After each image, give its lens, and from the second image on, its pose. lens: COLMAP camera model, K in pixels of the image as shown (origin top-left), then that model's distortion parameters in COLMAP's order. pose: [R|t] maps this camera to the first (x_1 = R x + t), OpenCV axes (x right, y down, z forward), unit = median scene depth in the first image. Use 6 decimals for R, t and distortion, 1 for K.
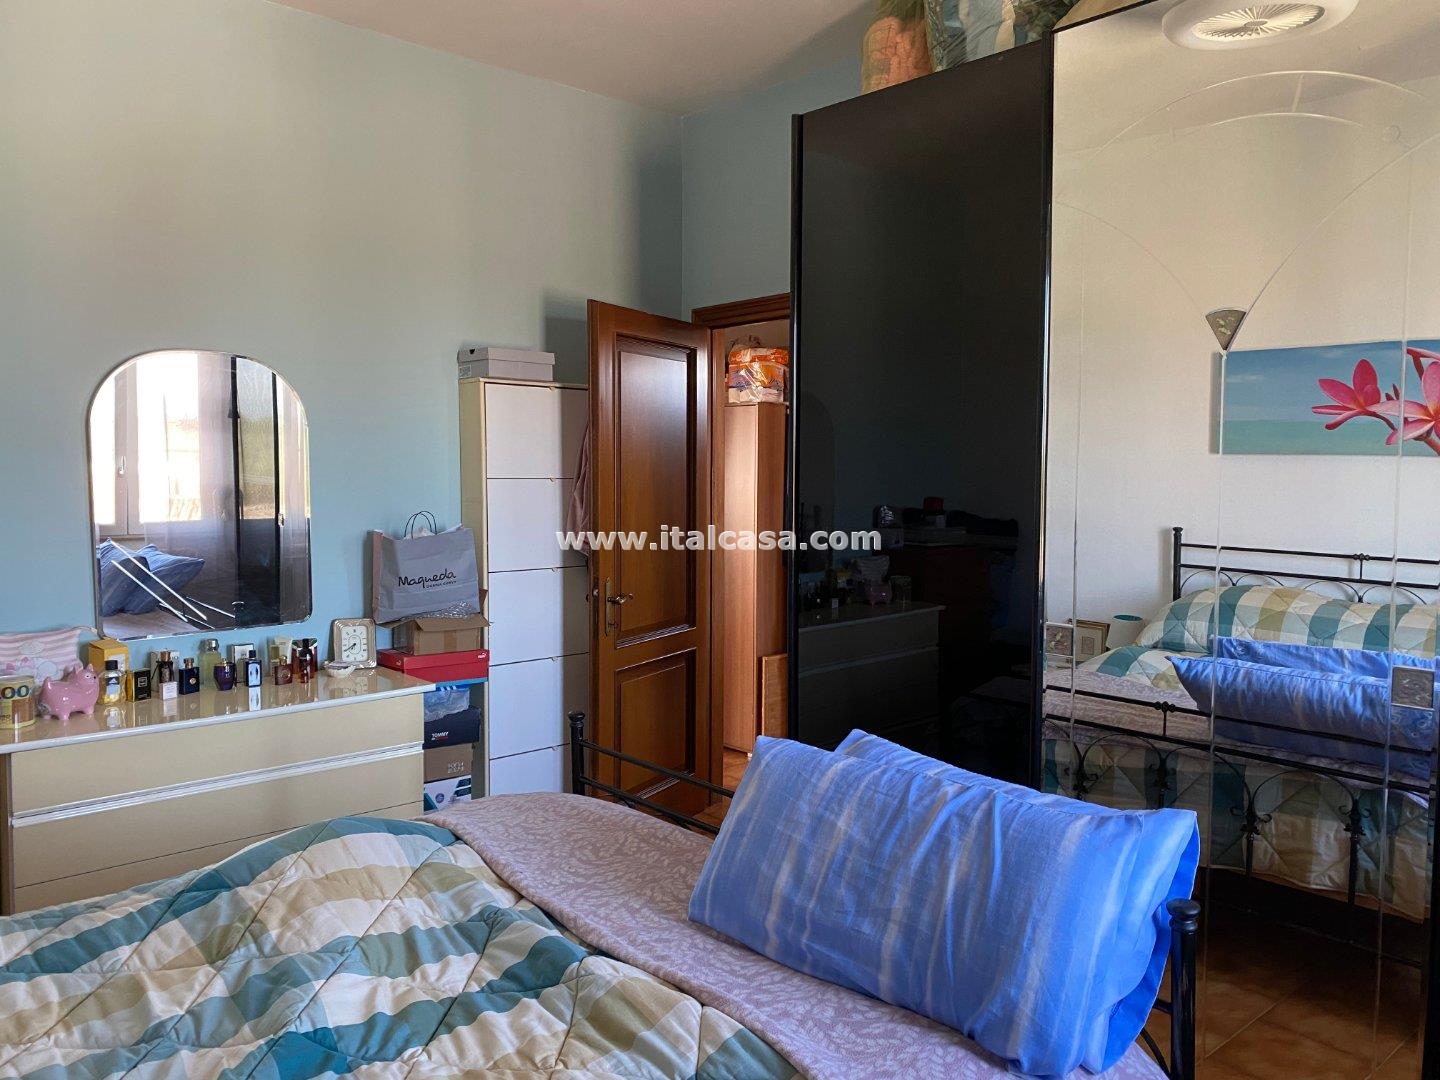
lens RADIAL K [[1093.0, 0, 721.7], [0, 1093.0, 522.0], [0, 0, 1]] dist [0.068939, -0.097312]
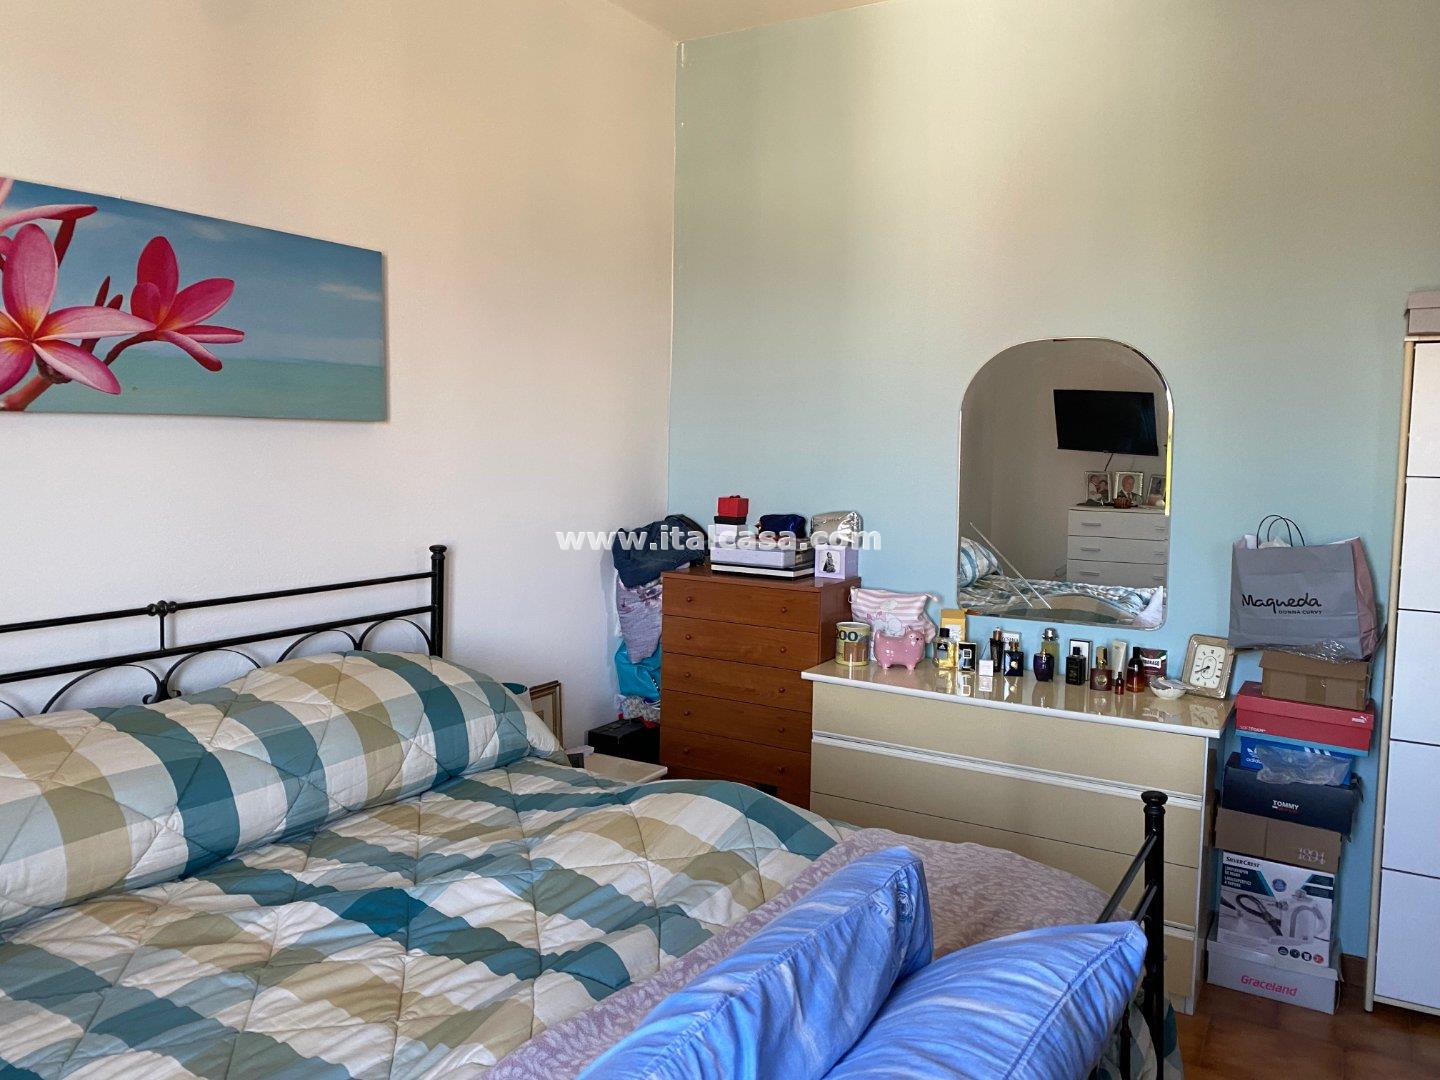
lens RADIAL K [[1093.0, 0, 721.7], [0, 1093.0, 522.0], [0, 0, 1]] dist [0.068939, -0.097312]
pose [[0.293974, 0.067710, -0.953412, 0.437480], [-0.066054, 0.996542, 0.050406, -0.022270], [0.953528, 0.048159, 0.297430, 0.468409]]
